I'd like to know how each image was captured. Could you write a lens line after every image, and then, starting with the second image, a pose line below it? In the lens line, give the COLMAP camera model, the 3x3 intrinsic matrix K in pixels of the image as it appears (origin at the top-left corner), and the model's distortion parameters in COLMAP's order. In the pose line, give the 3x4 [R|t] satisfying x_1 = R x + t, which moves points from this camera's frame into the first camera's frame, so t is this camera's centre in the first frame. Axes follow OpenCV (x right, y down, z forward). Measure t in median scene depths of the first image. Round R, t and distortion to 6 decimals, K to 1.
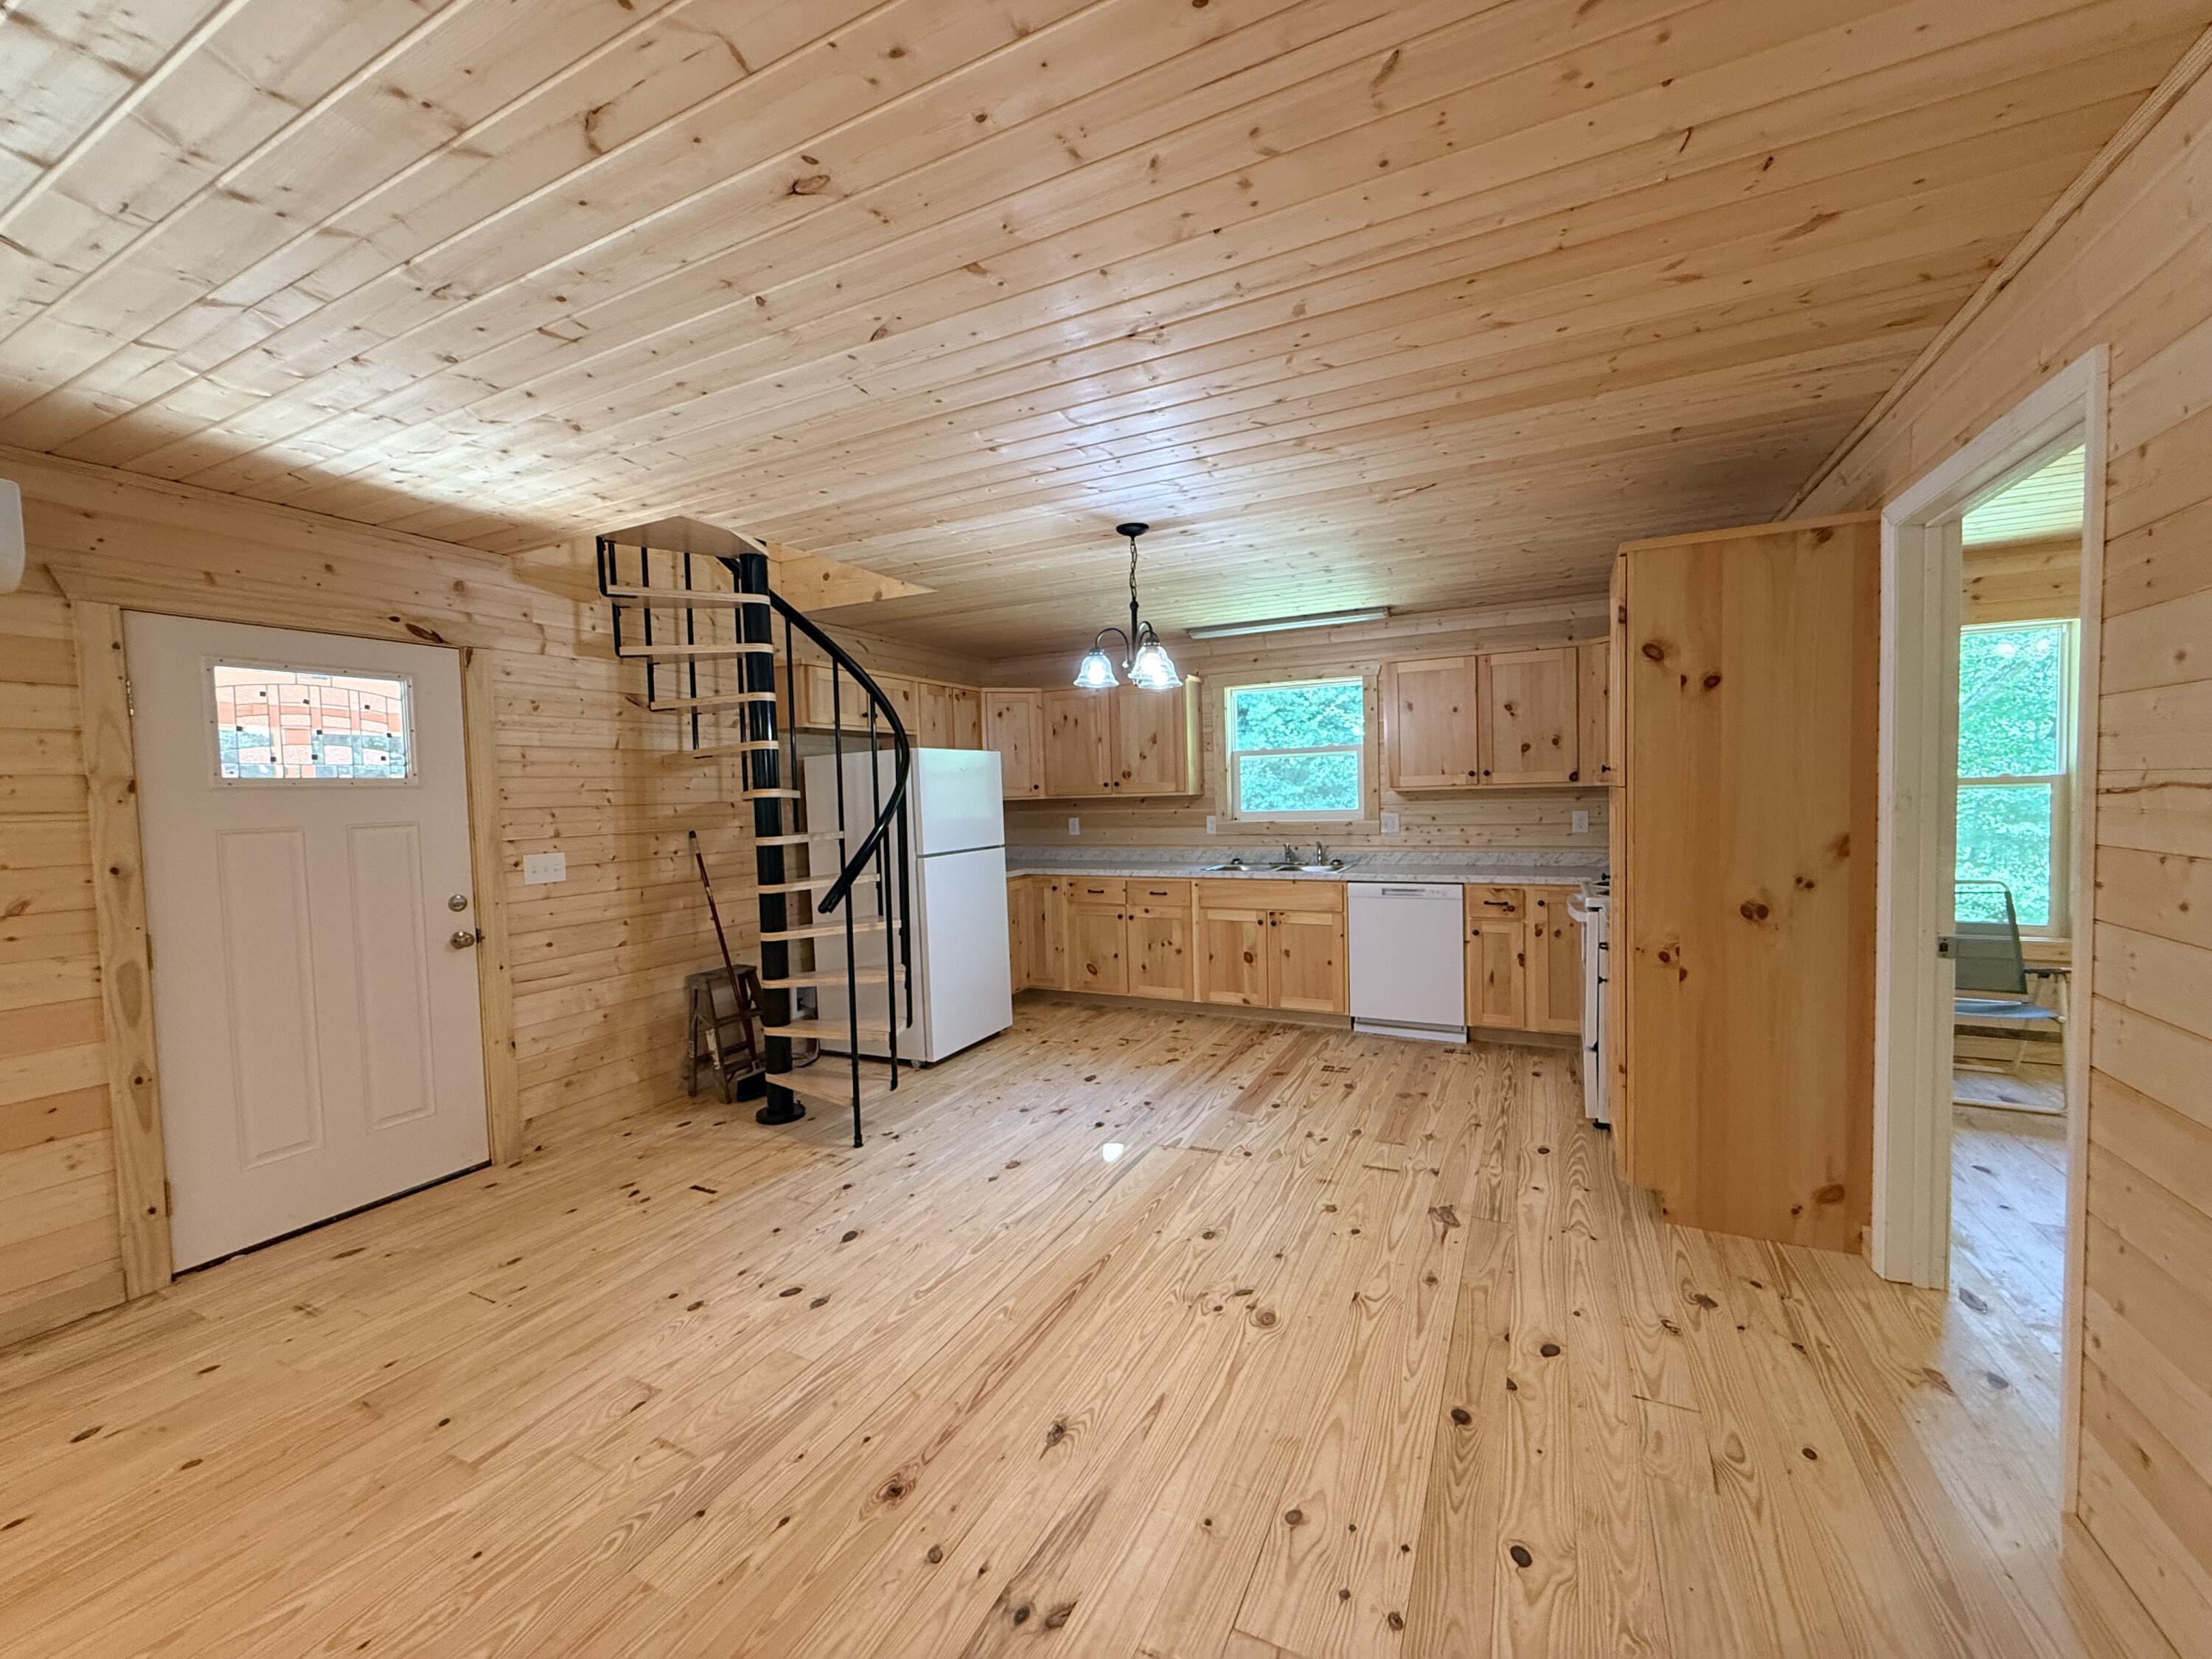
lens RADIAL K [[883.2, 0, 1101.1], [0, 883.2, 830.6], [0, 0, 1]] dist [-0.000900, 0.000236]
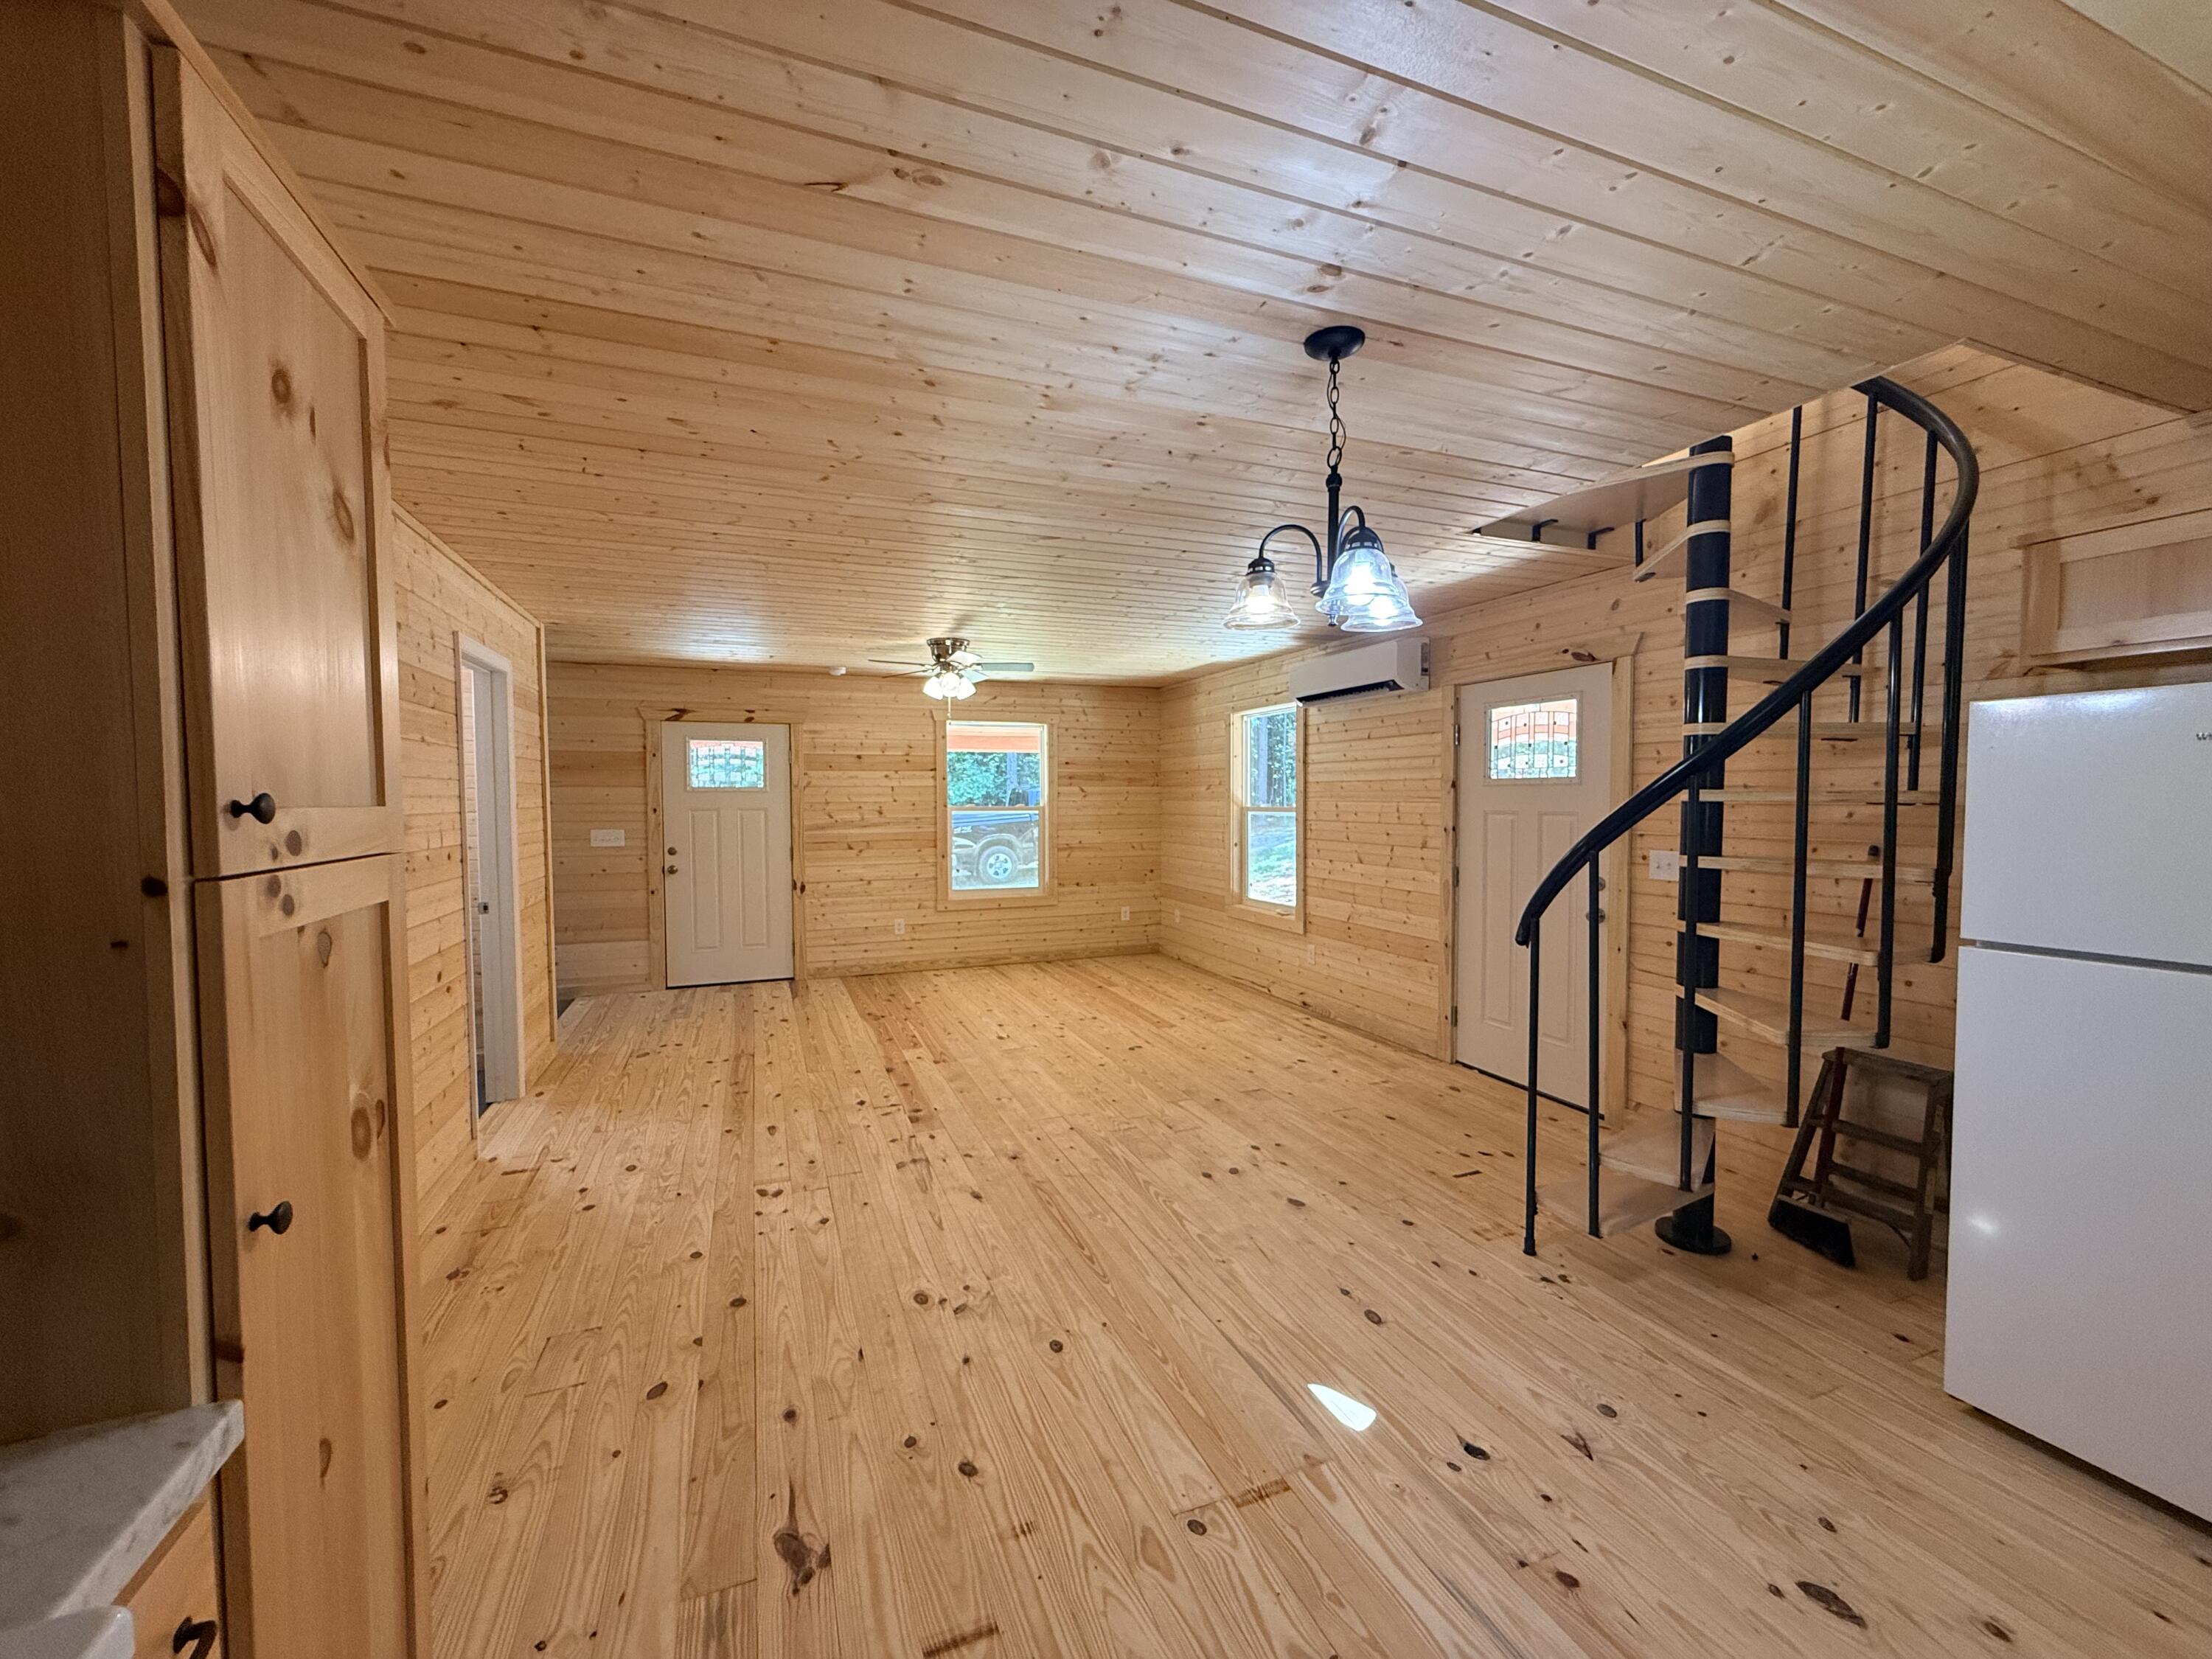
lens RADIAL K [[883.2, 0, 1103.7], [0, 883.2, 829.6], [0, 0, 1]] dist [-0.000900, 0.000236]
pose [[-0.664012, 0.059309, -0.745366, 0.654706], [-0.010595, 0.996003, 0.088691, -0.098163], [0.747647, 0.066789, -0.660729, 1.482141]]
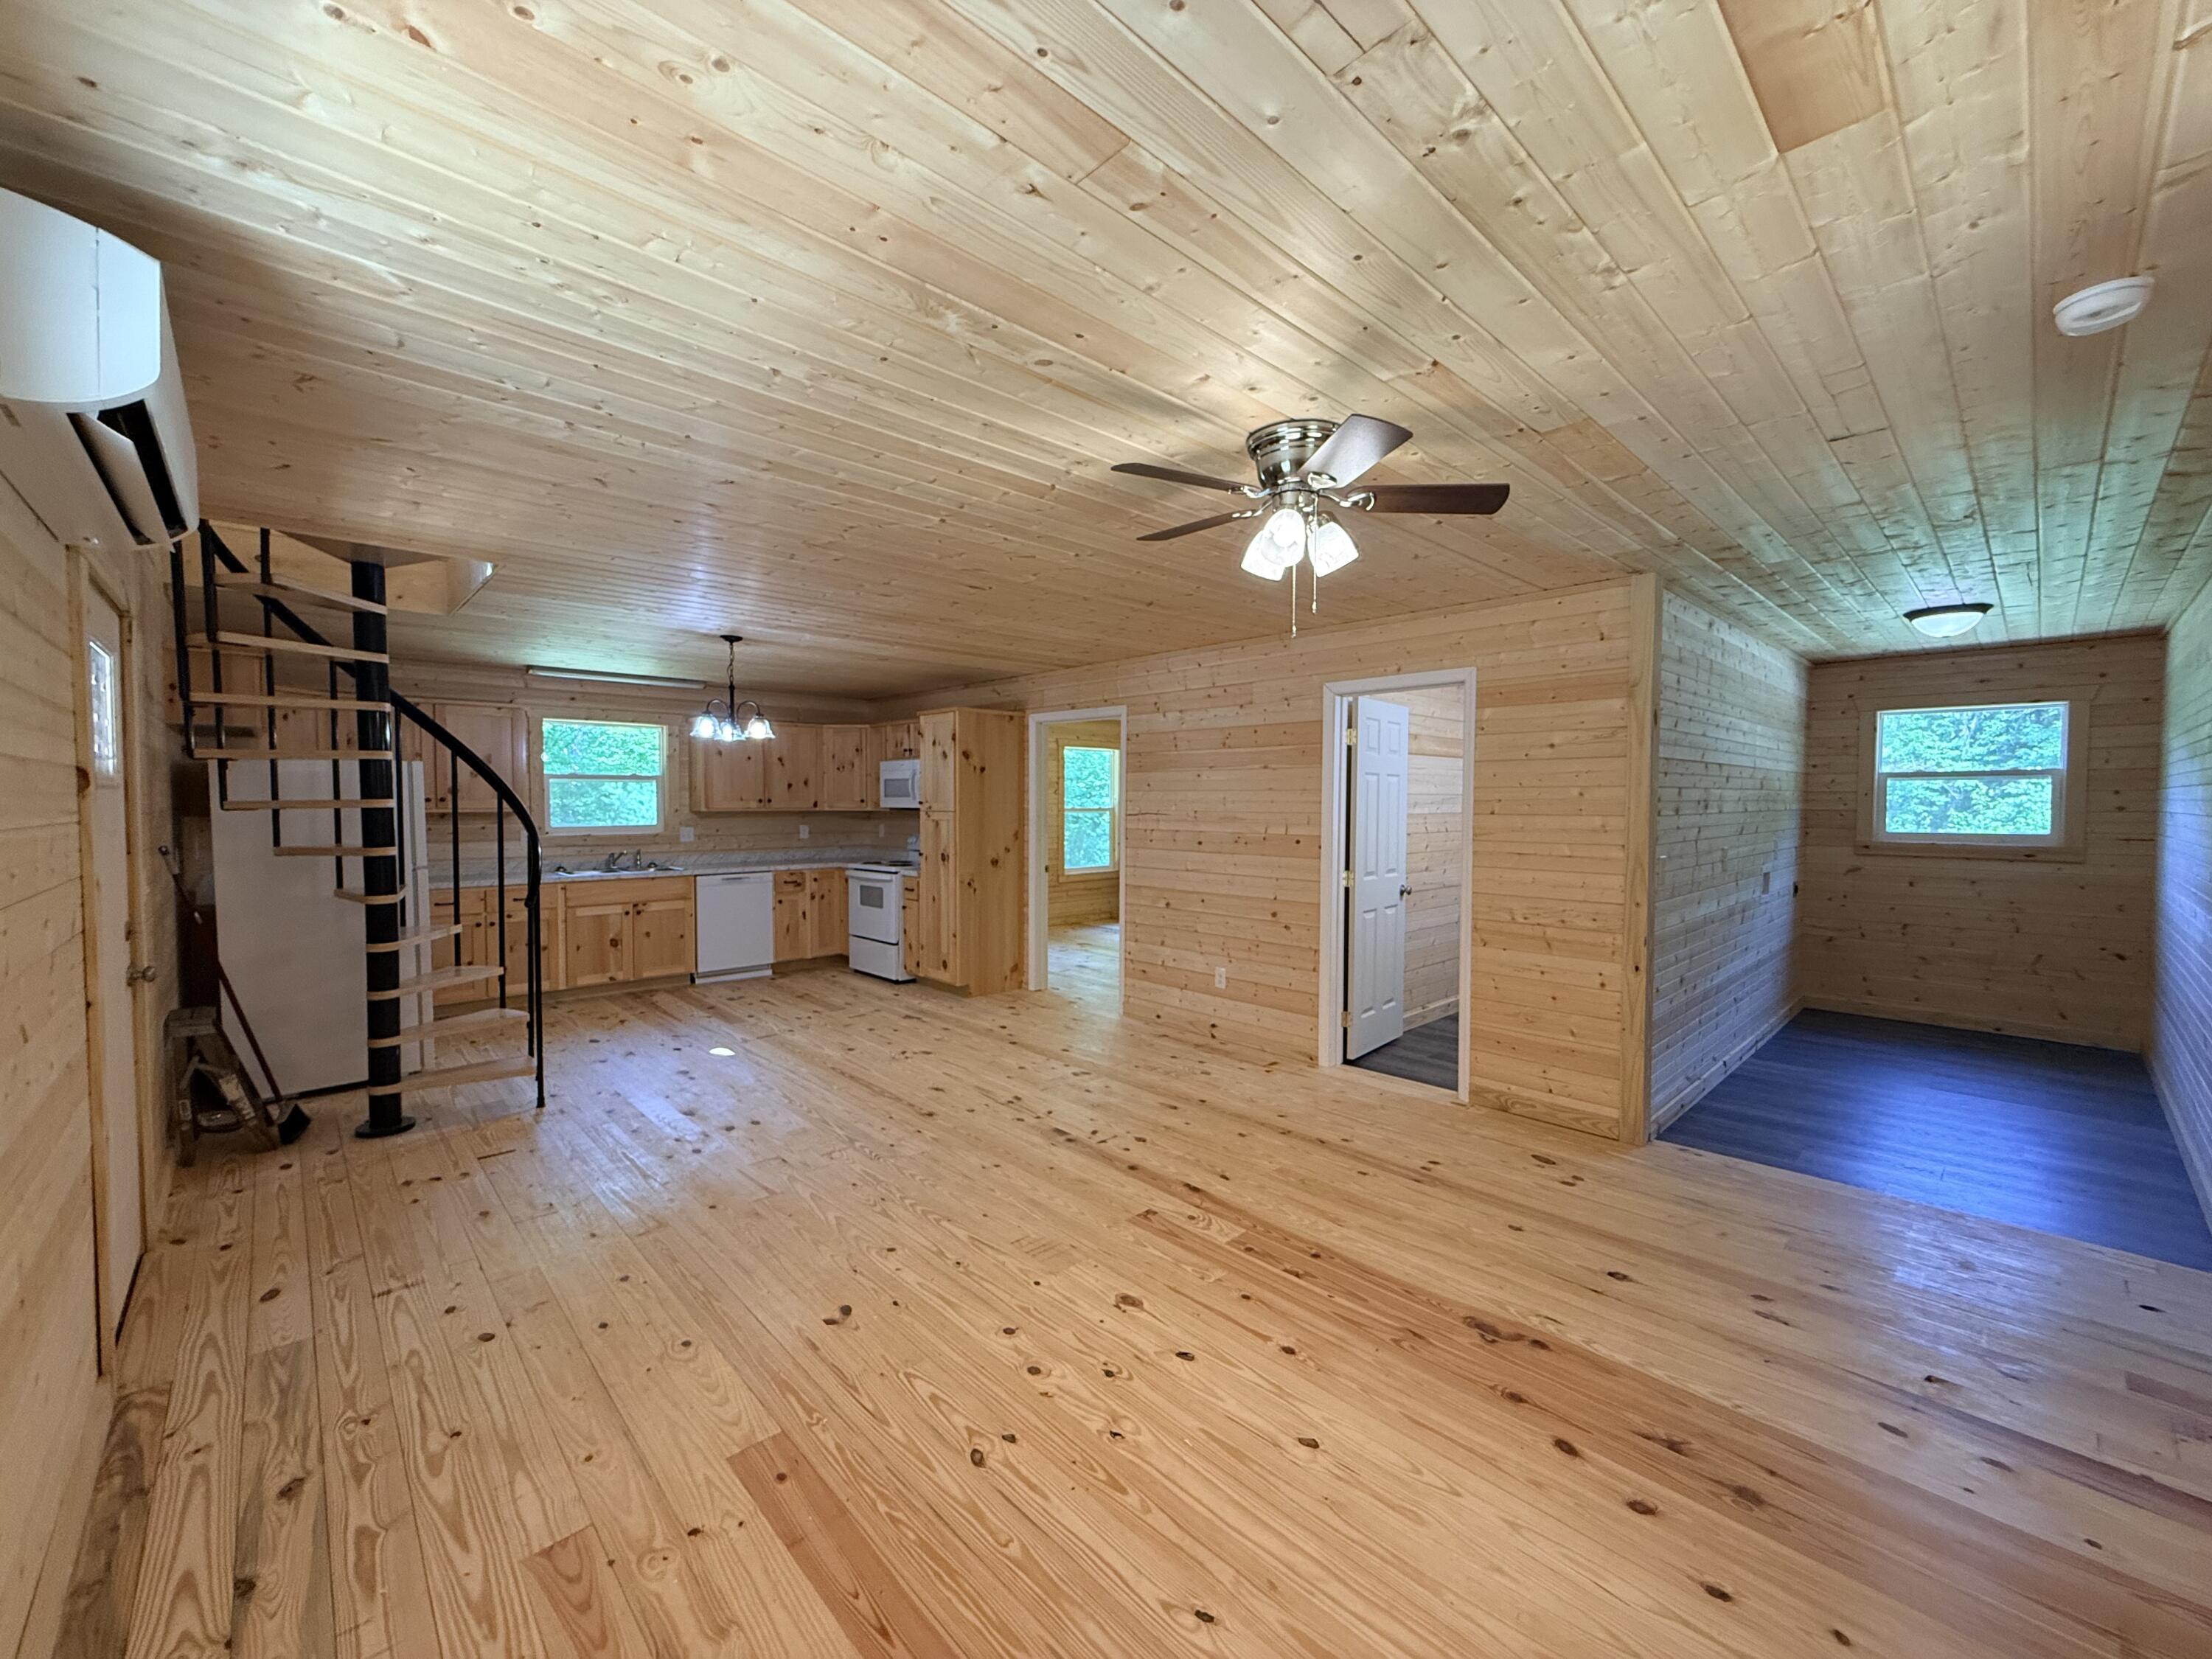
lens RADIAL K [[883.2, 0, 1104.4], [0, 883.2, 833.0], [0, 0, 1]] dist [-0.000900, 0.000236]
pose [[0.341764, -0.006001, 0.939767, -1.372411], [0.029604, 0.999552, -0.004383, 0.026392], [-0.939319, 0.029319, 0.341788, -0.140947]]
